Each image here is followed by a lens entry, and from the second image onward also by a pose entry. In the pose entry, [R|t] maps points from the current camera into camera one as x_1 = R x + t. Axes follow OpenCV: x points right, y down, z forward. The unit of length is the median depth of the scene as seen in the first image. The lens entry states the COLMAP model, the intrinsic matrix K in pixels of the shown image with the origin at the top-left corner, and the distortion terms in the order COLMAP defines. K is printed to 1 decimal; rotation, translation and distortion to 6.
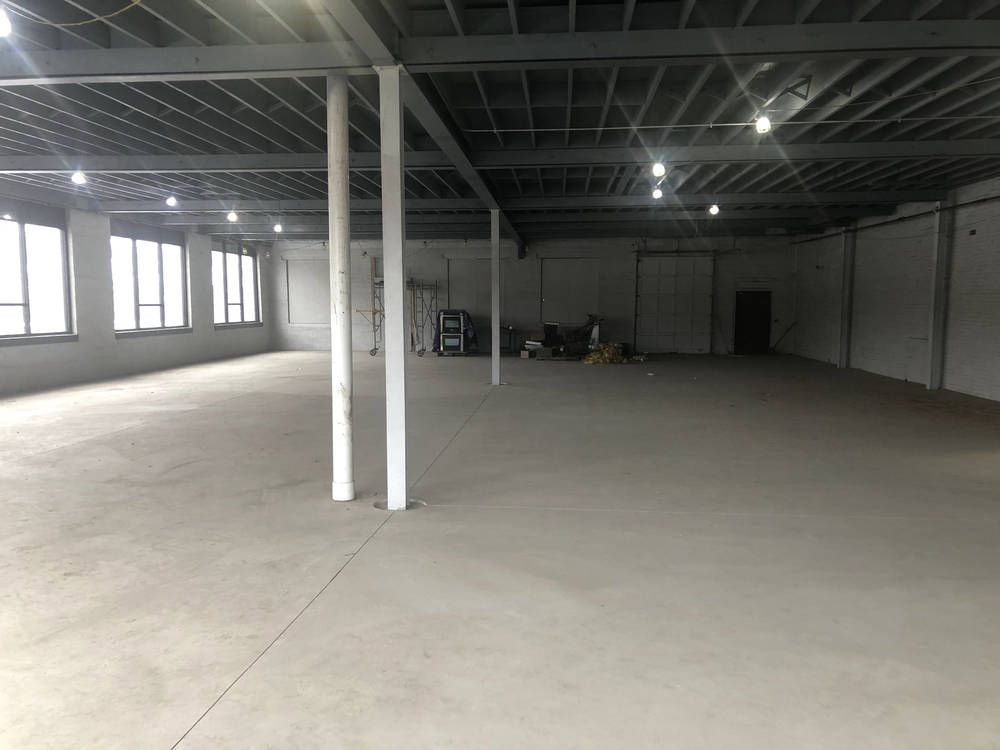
lens RADIAL K [[811.3, 0, 489.5], [0, 811.3, 382.3], [0, 0, 1]] dist [0.053116, -0.081491]
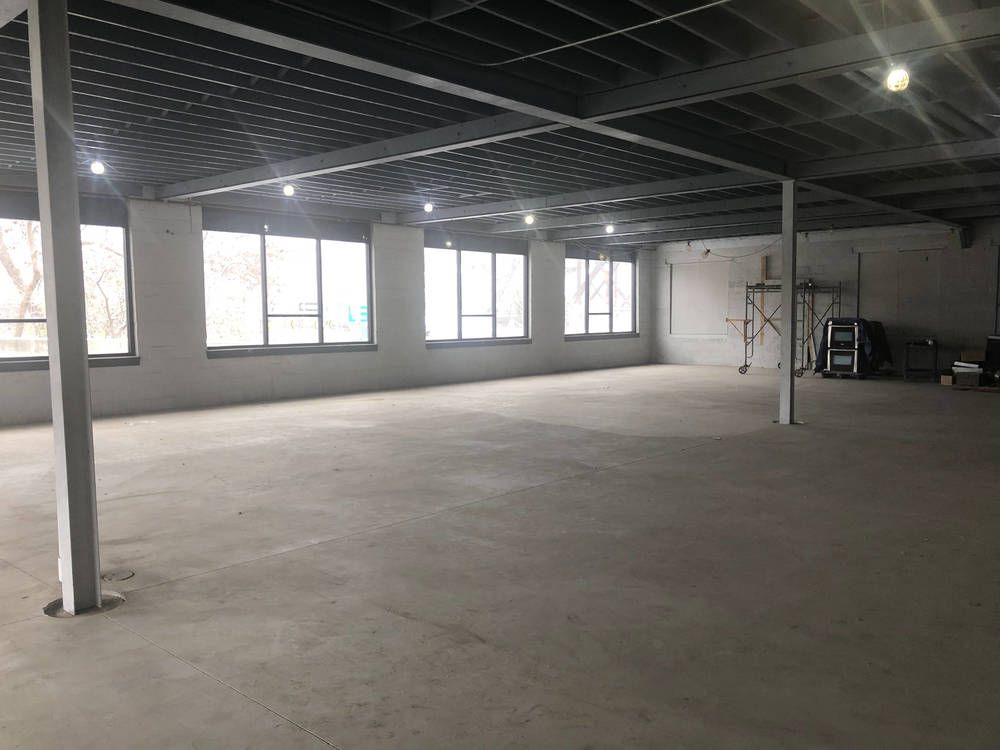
lens RADIAL K [[811.3, 0, 489.5], [0, 811.3, 382.3], [0, 0, 1]] dist [0.053116, -0.081491]
pose [[0.794555, 0.047353, -0.605343, 0.159048], [-0.052751, 0.998568, 0.008874, -0.017752], [0.604897, 0.024881, 0.795915, 0.176676]]
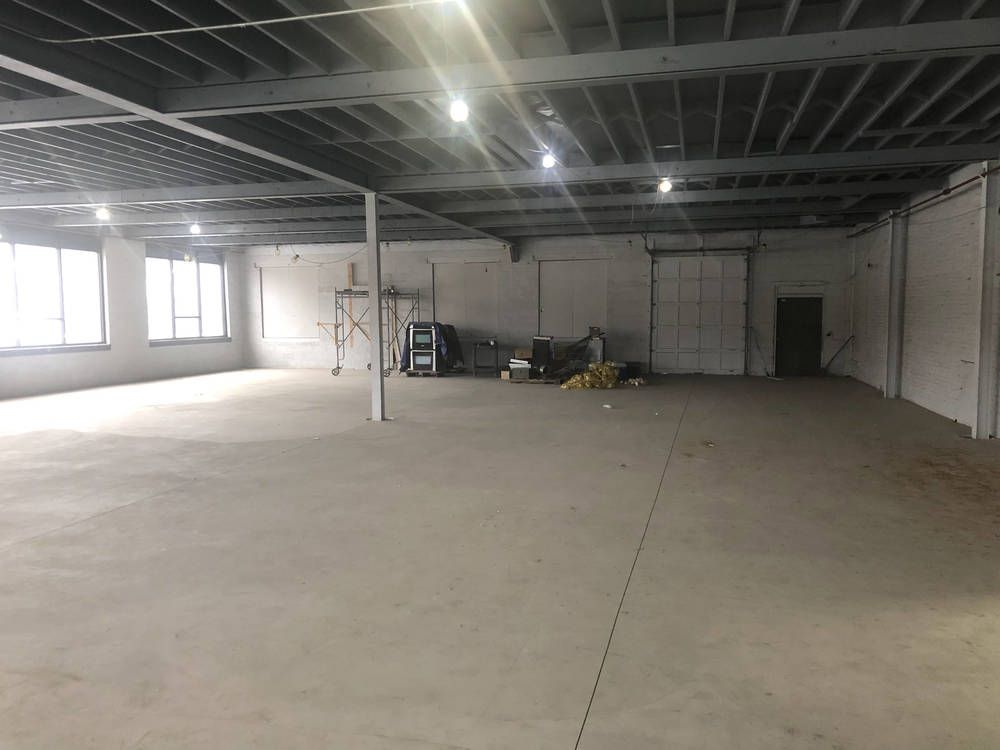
lens RADIAL K [[811.3, 0, 489.5], [0, 811.3, 382.3], [0, 0, 1]] dist [0.053116, -0.081491]
pose [[0.987254, 0.007125, -0.158995, 0.158311], [-0.009086, 0.999891, -0.011614, -0.017075], [0.158895, 0.012911, 0.987211, 0.169898]]
